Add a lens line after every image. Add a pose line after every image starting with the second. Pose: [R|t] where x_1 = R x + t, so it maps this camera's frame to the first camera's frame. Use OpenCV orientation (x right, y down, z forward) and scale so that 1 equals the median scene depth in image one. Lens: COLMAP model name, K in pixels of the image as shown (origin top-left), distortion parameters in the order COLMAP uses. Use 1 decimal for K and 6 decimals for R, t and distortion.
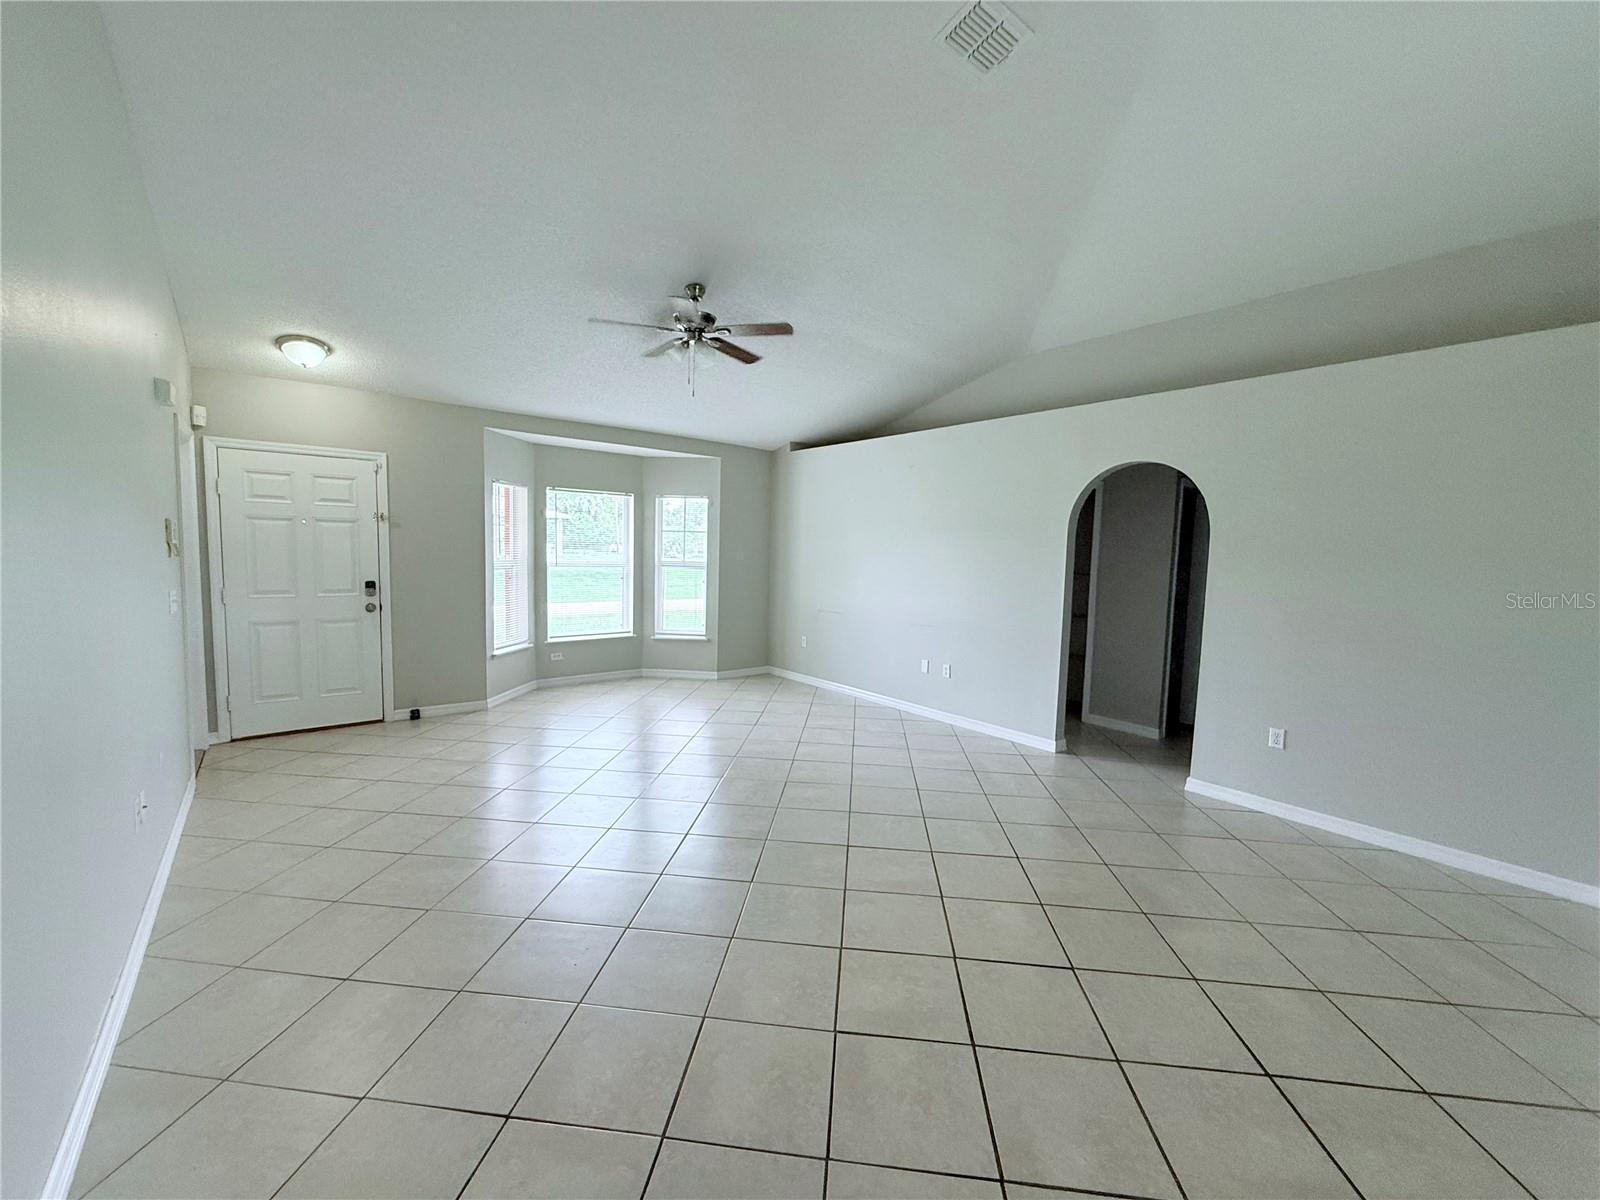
lens RADIAL K [[638.7, 0, 793.9], [0, 638.7, 600.9], [0, 0, 1]] dist [-0.000667, 0.000478]
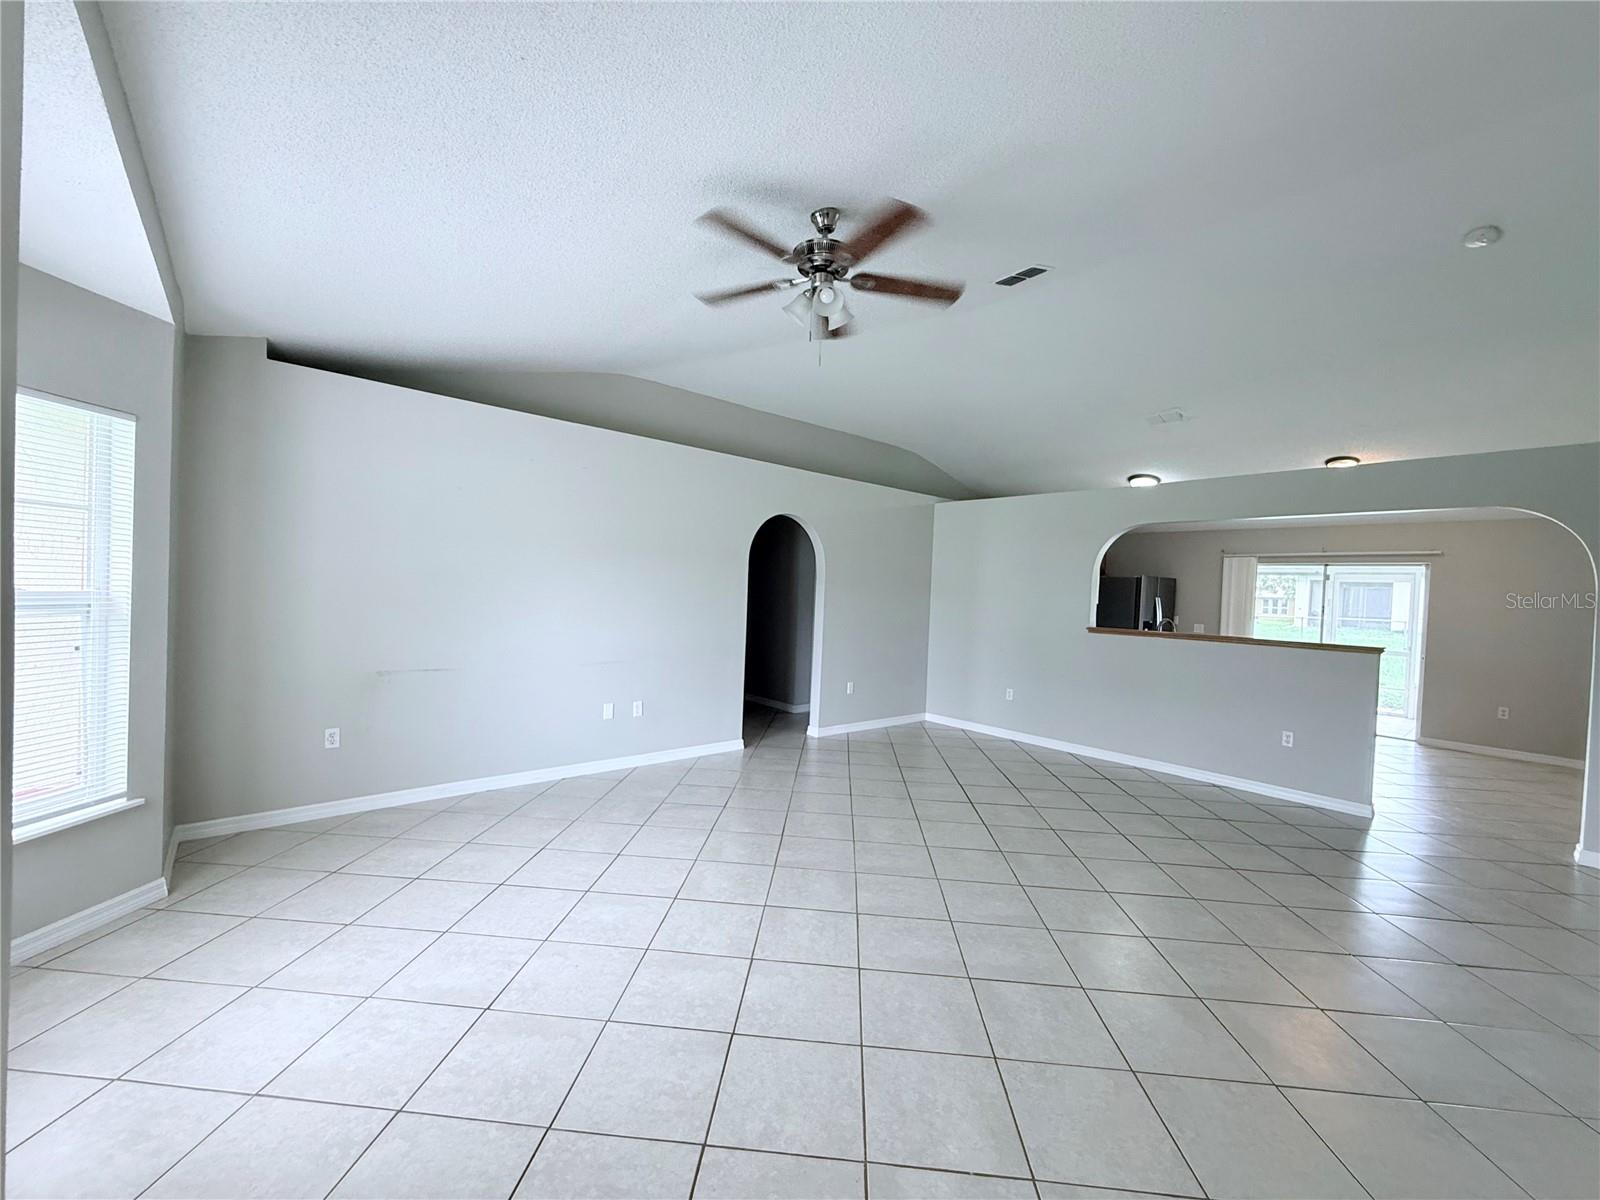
lens RADIAL K [[638.7, 0, 793.9], [0, 638.7, 600.9], [0, 0, 1]] dist [-0.000667, 0.000478]
pose [[-0.029860, -0.044102, 0.998581, -0.659444], [0.041737, 0.998100, 0.045329, -0.073680], [-0.998682, 0.043032, -0.027962, 0.801969]]
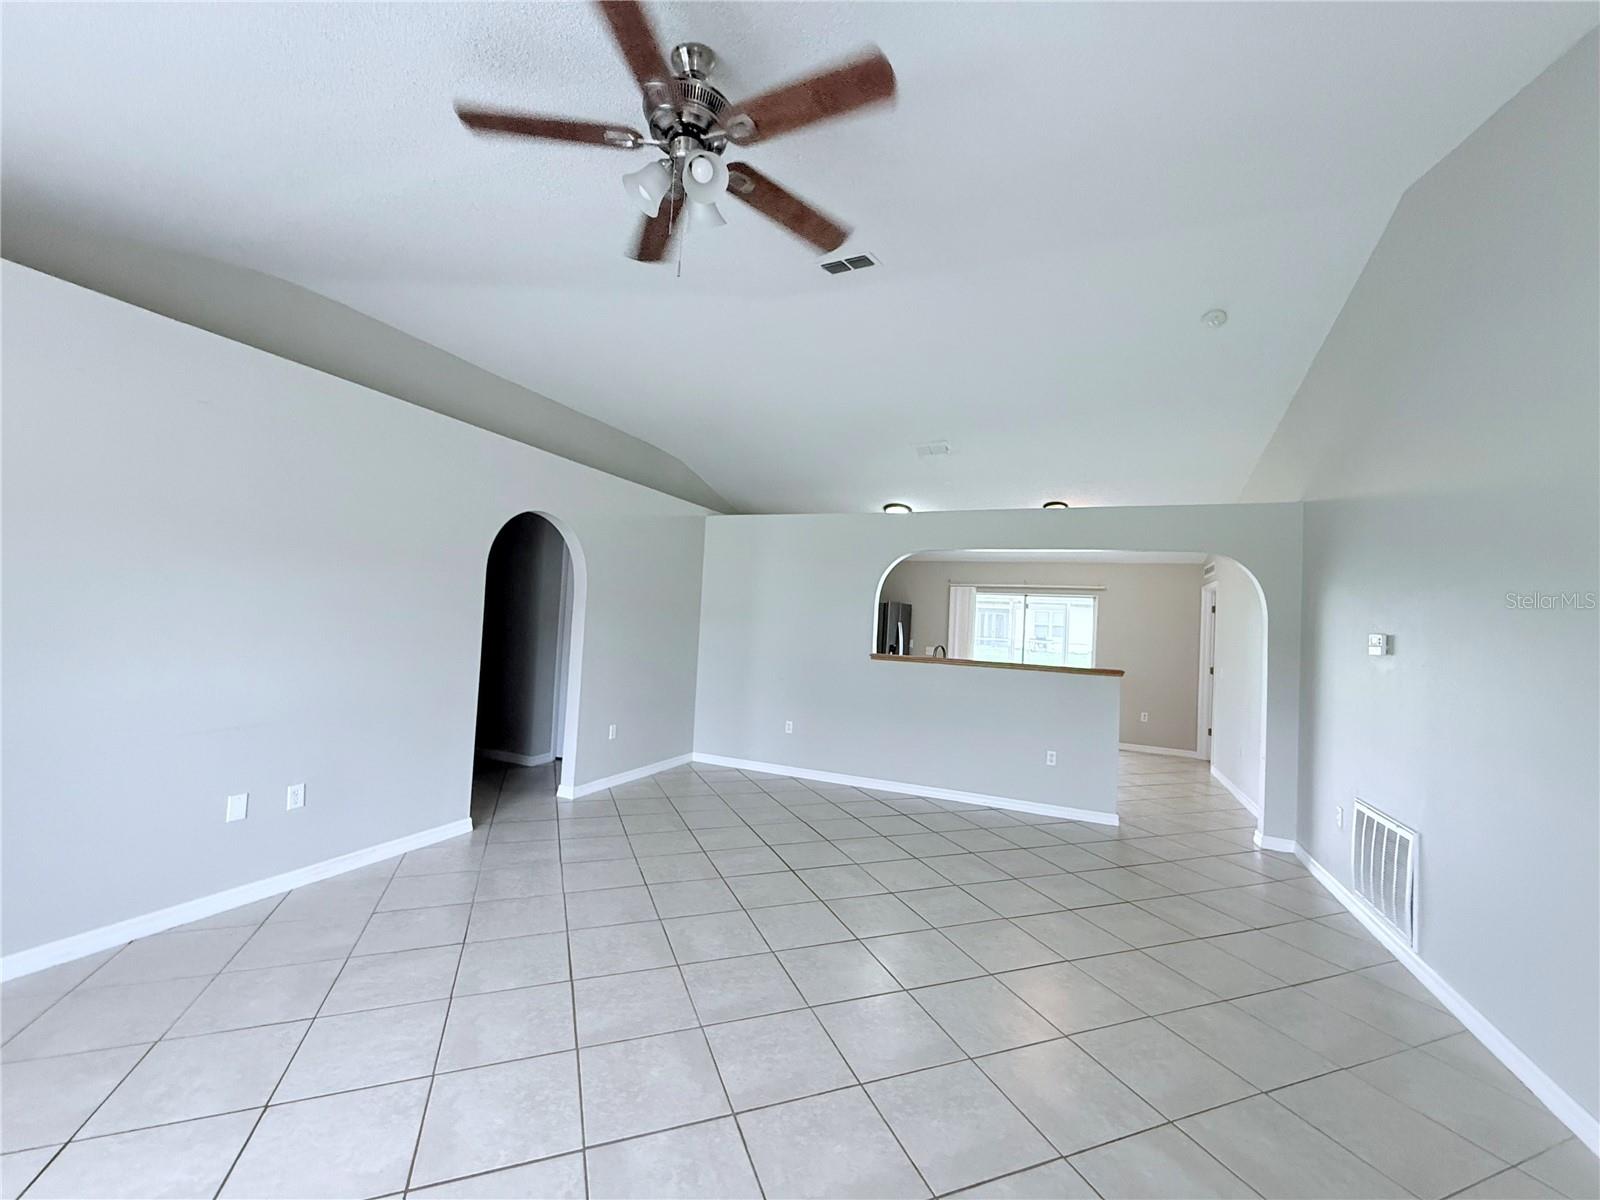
lens RADIAL K [[638.7, 0, 793.9], [0, 638.7, 600.9], [0, 0, 1]] dist [-0.000667, 0.000478]
pose [[-0.460527, -0.017466, 0.887474, -0.463691], [0.010256, 0.999635, 0.024995, -0.073286], [-0.887587, 0.020613, -0.460179, 0.867991]]
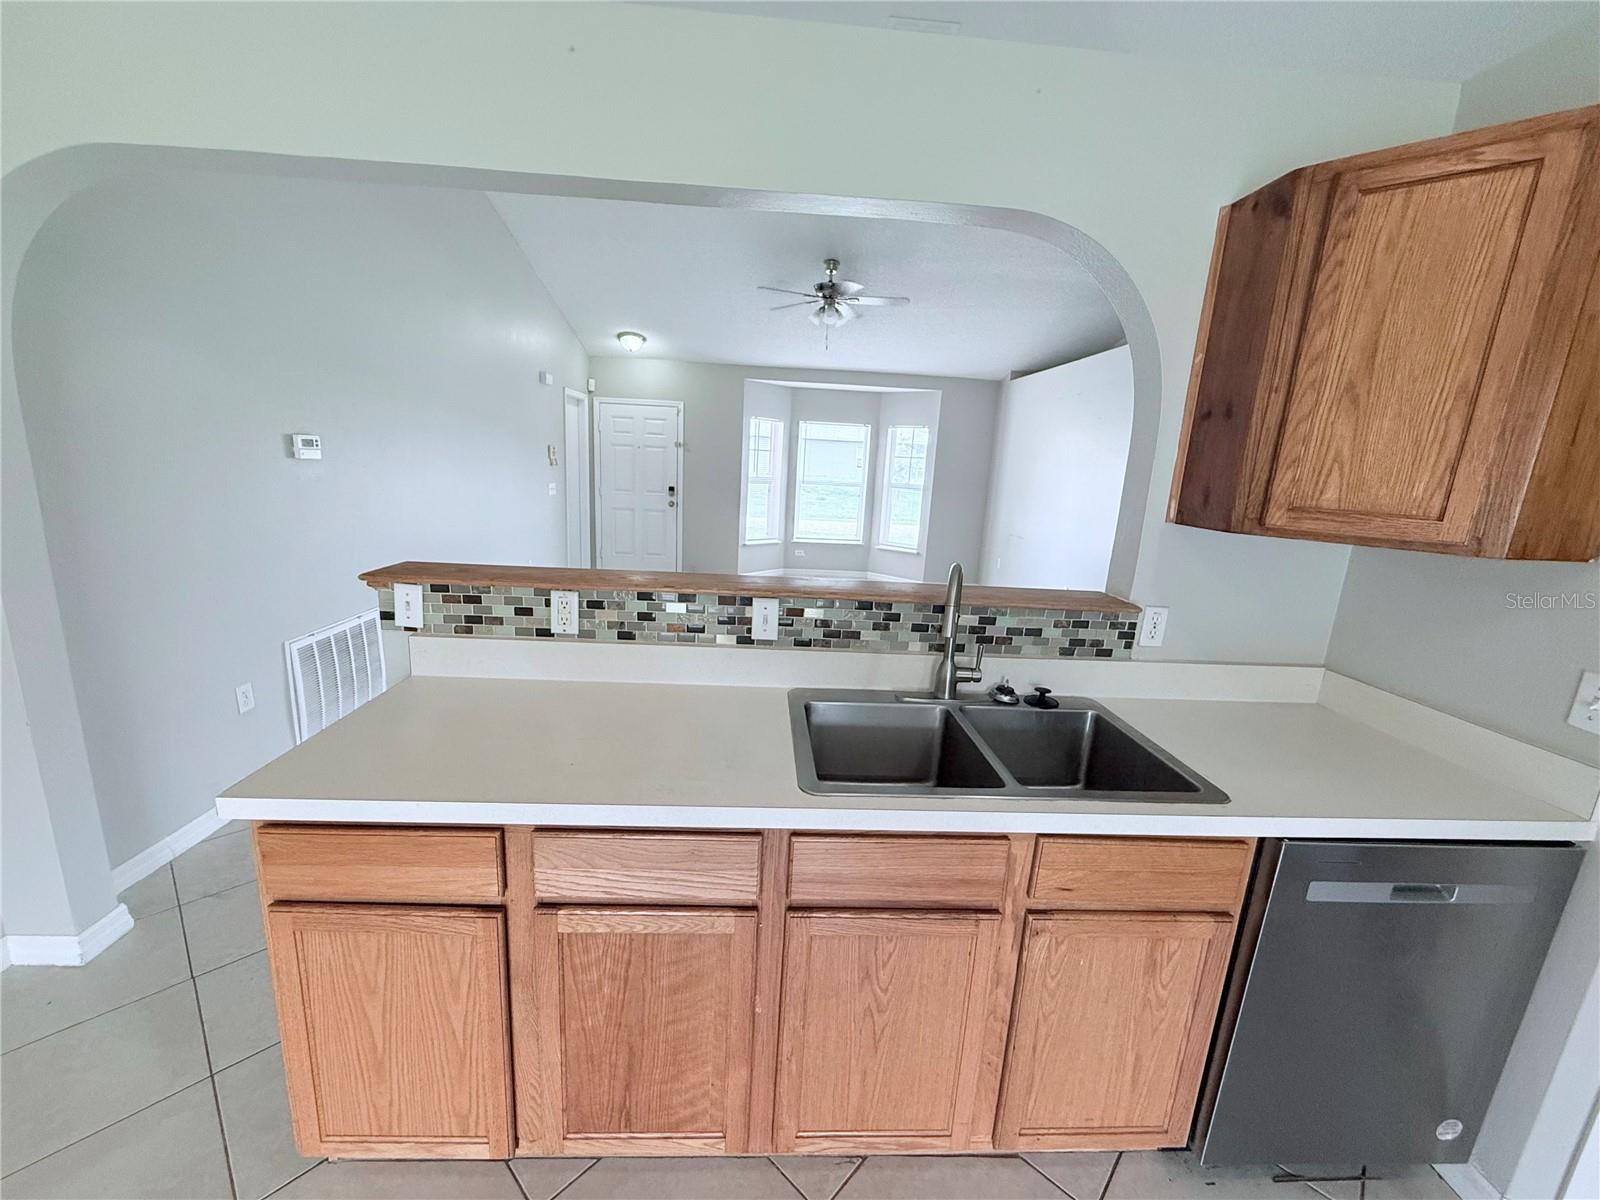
lens RADIAL K [[643.4, 0, 790.1], [0, 643.4, 602.4], [0, 0, 1]] dist [-0.000238, 0.000194]
pose [[0.807053, 0.140467, -0.573528, 0.461648], [-0.077012, 0.988036, 0.133617, 0.014614], [0.585435, -0.063667, 0.808215, -0.106230]]
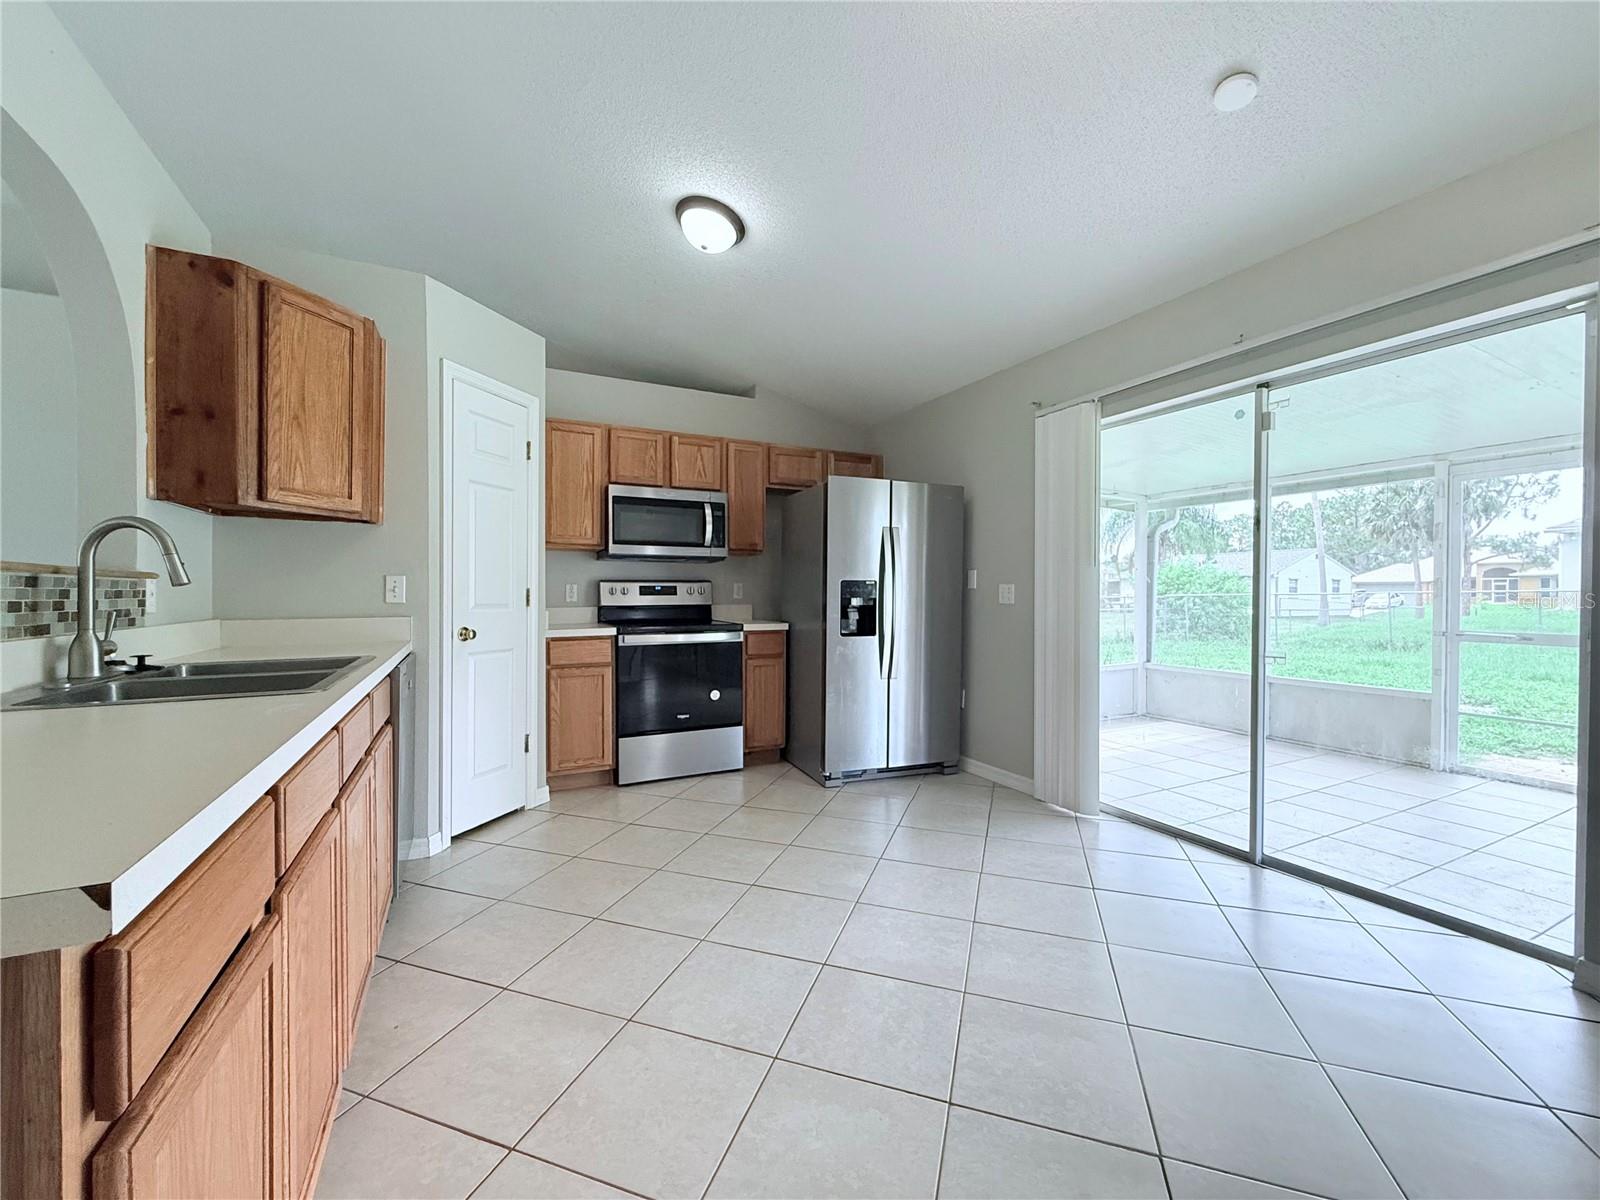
lens RADIAL K [[638.7, 0, 793.9], [0, 638.7, 600.9], [0, 0, 1]] dist [-0.000667, 0.000478]
pose [[0.210451, -0.037099, 0.976900, 0.162023], [0.084331, 0.996244, 0.019667, 0.081196], [-0.973960, 0.078244, 0.212789, -0.157081]]
